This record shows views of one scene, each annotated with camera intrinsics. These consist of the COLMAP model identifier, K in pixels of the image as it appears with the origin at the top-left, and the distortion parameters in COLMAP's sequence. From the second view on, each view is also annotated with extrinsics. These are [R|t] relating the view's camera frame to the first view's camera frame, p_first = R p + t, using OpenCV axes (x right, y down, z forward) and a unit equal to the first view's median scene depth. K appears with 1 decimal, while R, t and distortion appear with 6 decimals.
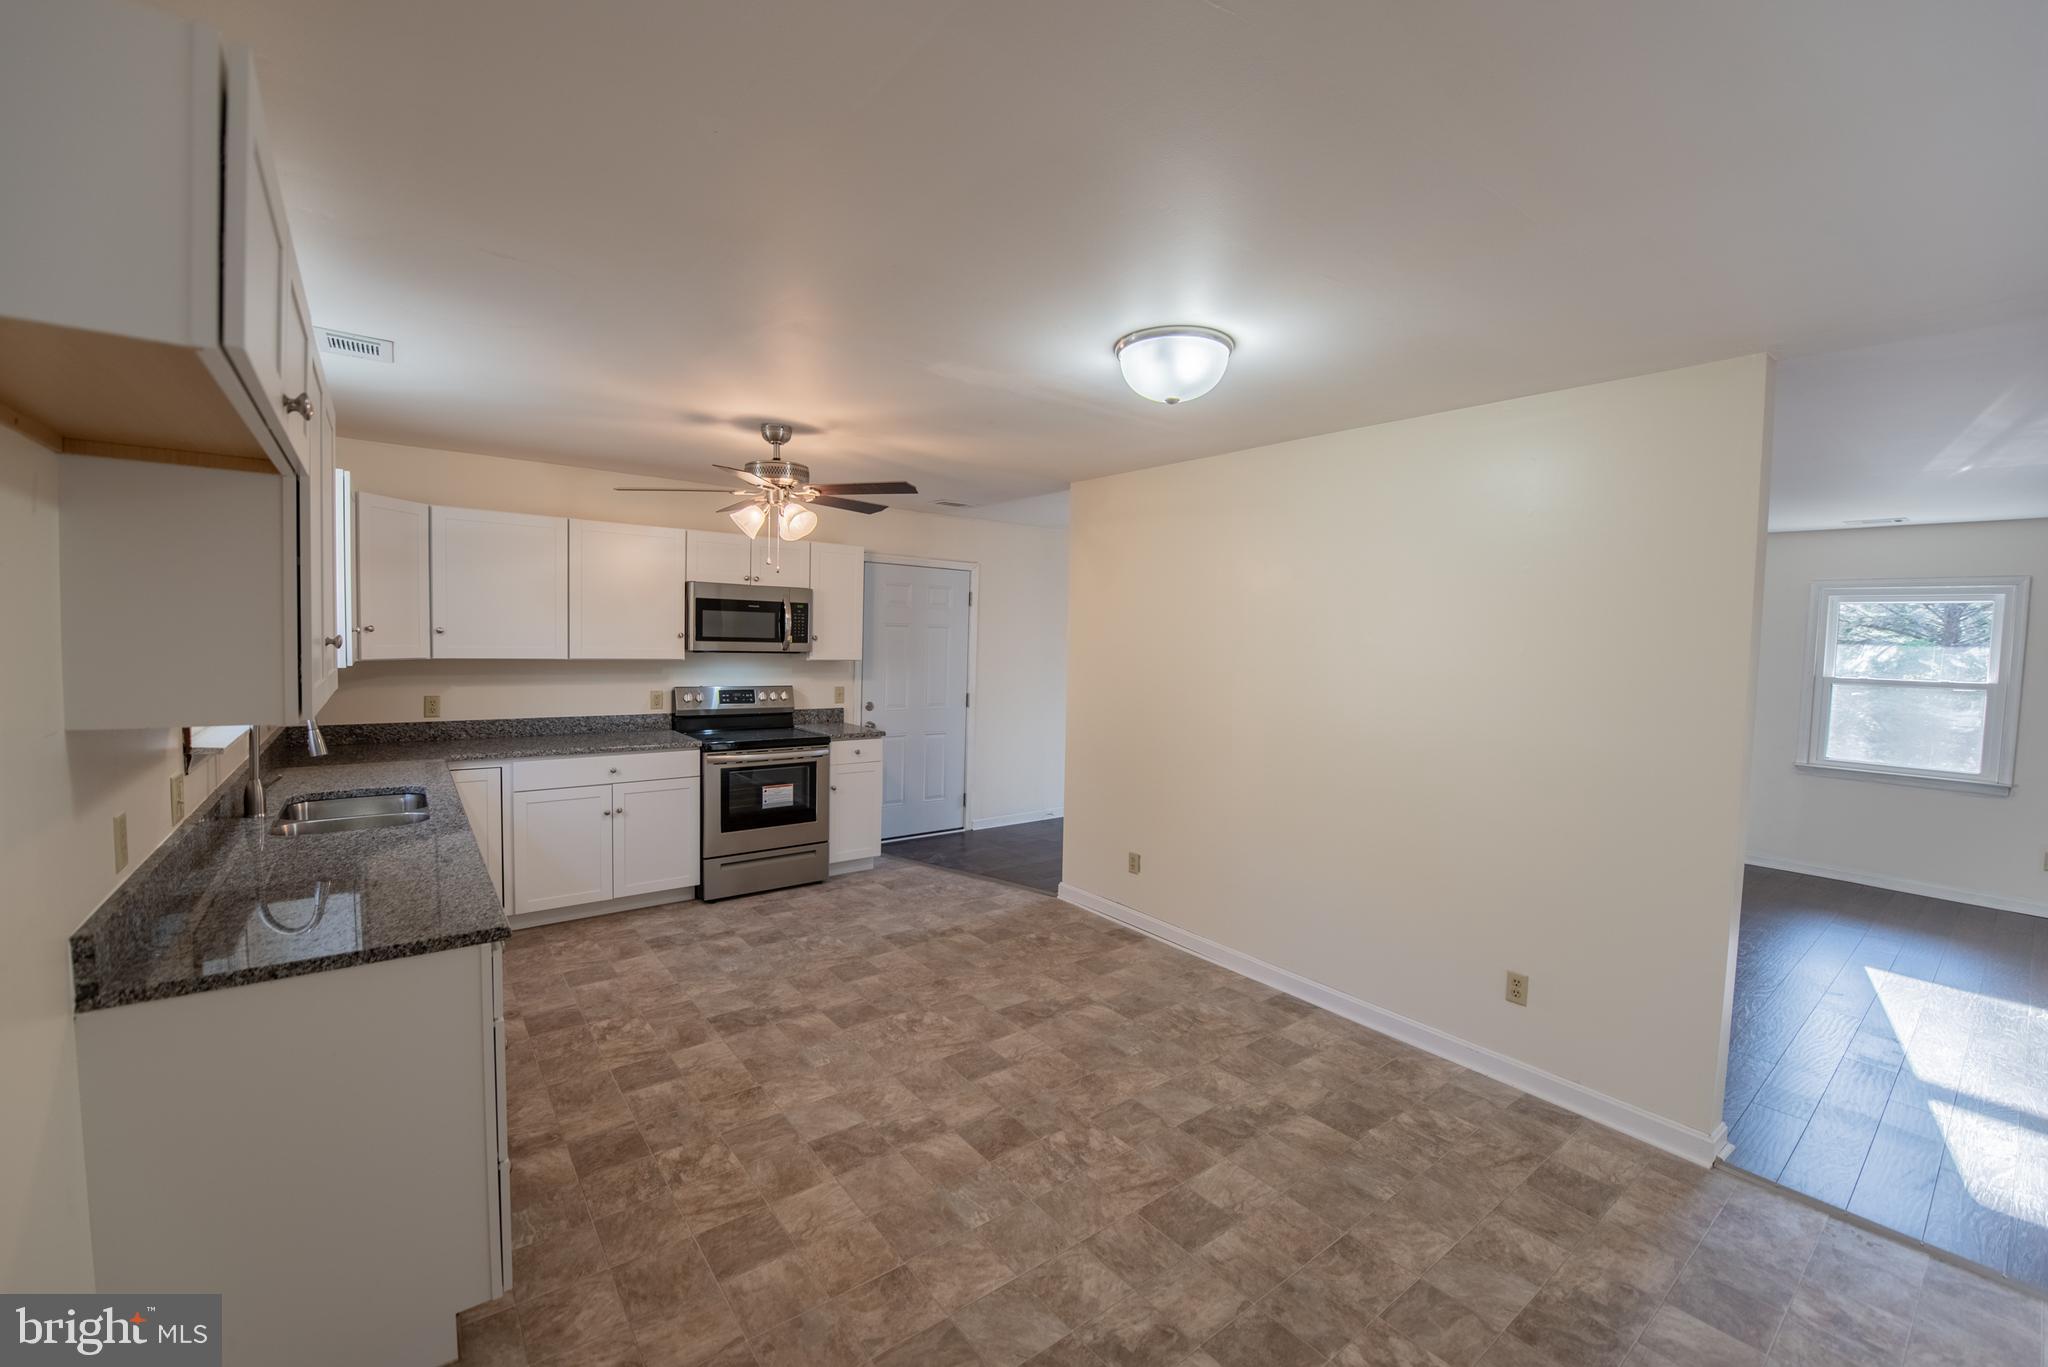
lens RADIAL K [[834.1, 0, 1006.9], [0, 834.1, 682.4], [0, 0, 1]] dist [-0.018061, -0.001692]
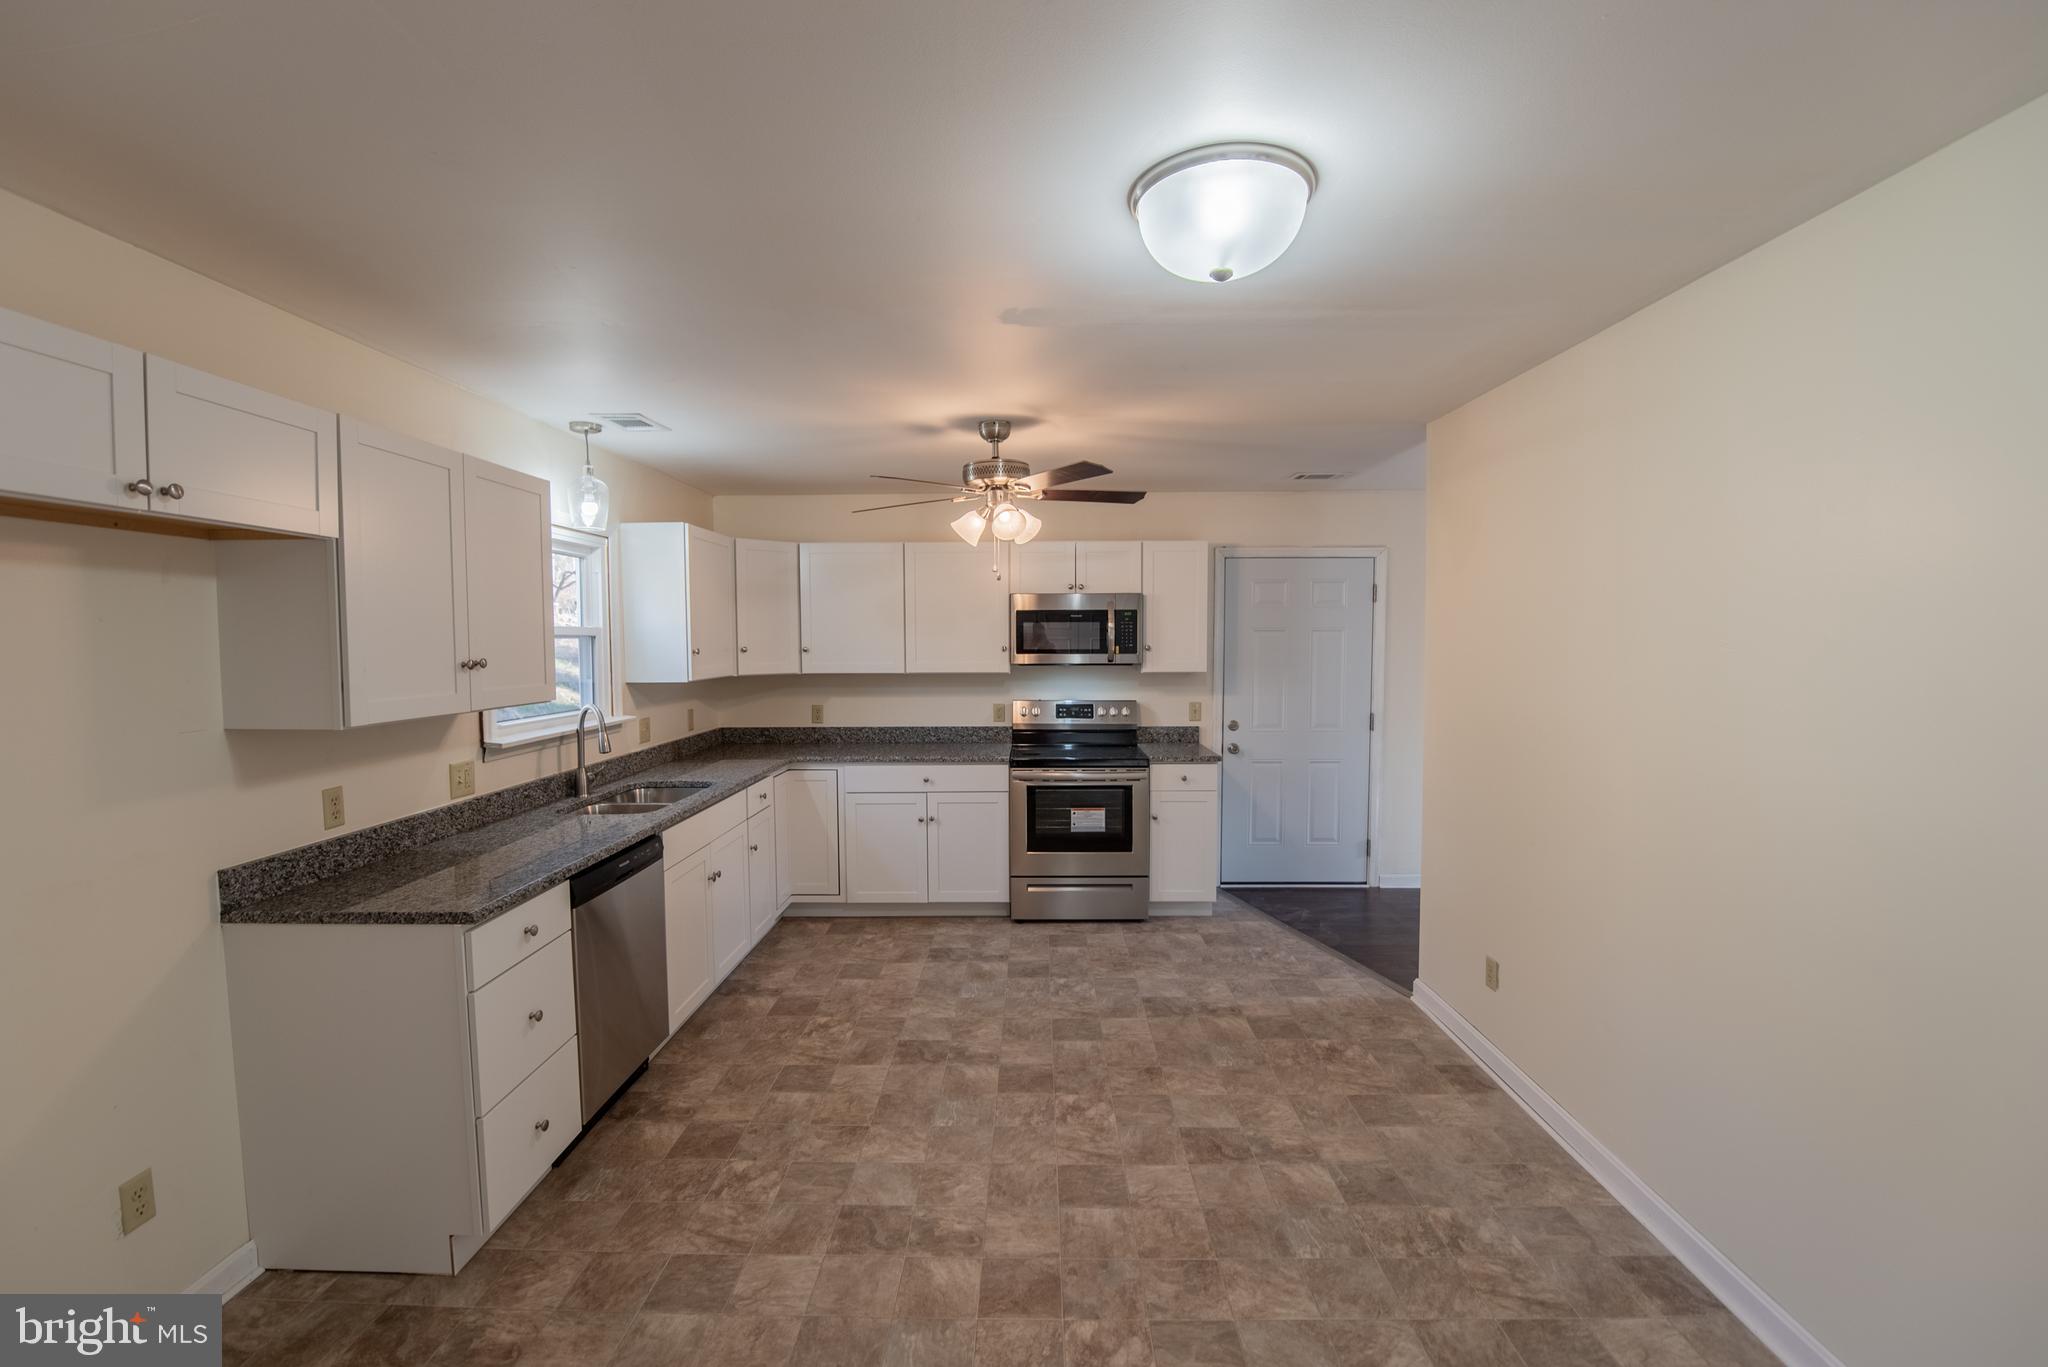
lens RADIAL K [[834.1, 0, 1004.5], [0, 834.1, 705.9], [0, 0, 1]] dist [-0.018061, -0.001692]
pose [[0.776789, 0.020425, -0.629430, 0.304828], [-0.013204, 0.999782, 0.016148, -0.006968], [0.629623, -0.004232, 0.776889, 0.272403]]
